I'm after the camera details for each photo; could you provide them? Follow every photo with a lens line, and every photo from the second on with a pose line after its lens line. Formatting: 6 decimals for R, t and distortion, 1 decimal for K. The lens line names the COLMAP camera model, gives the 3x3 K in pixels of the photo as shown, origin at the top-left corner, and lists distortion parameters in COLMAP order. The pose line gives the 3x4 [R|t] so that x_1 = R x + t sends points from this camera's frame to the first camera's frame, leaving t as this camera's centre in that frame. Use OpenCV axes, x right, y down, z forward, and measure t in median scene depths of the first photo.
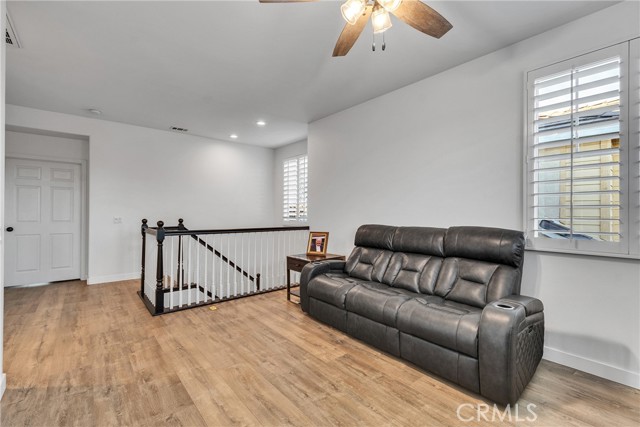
lens RADIAL K [[280.6, 0, 323.8], [0, 280.6, 209.2], [0, 0, 1]] dist [0.003060, -0.000395]
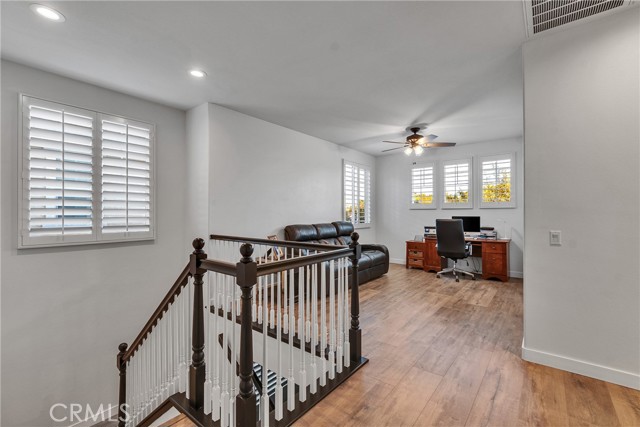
lens RADIAL K [[280.6, 0, 322.8], [0, 280.6, 213.4], [0, 0, 1]] dist [0.003060, -0.000395]
pose [[-0.187041, -0.005370, 0.982337, -1.839166], [-0.006146, 0.999972, 0.004297, -0.009238], [-0.982333, -0.005234, -0.187069, 1.772291]]
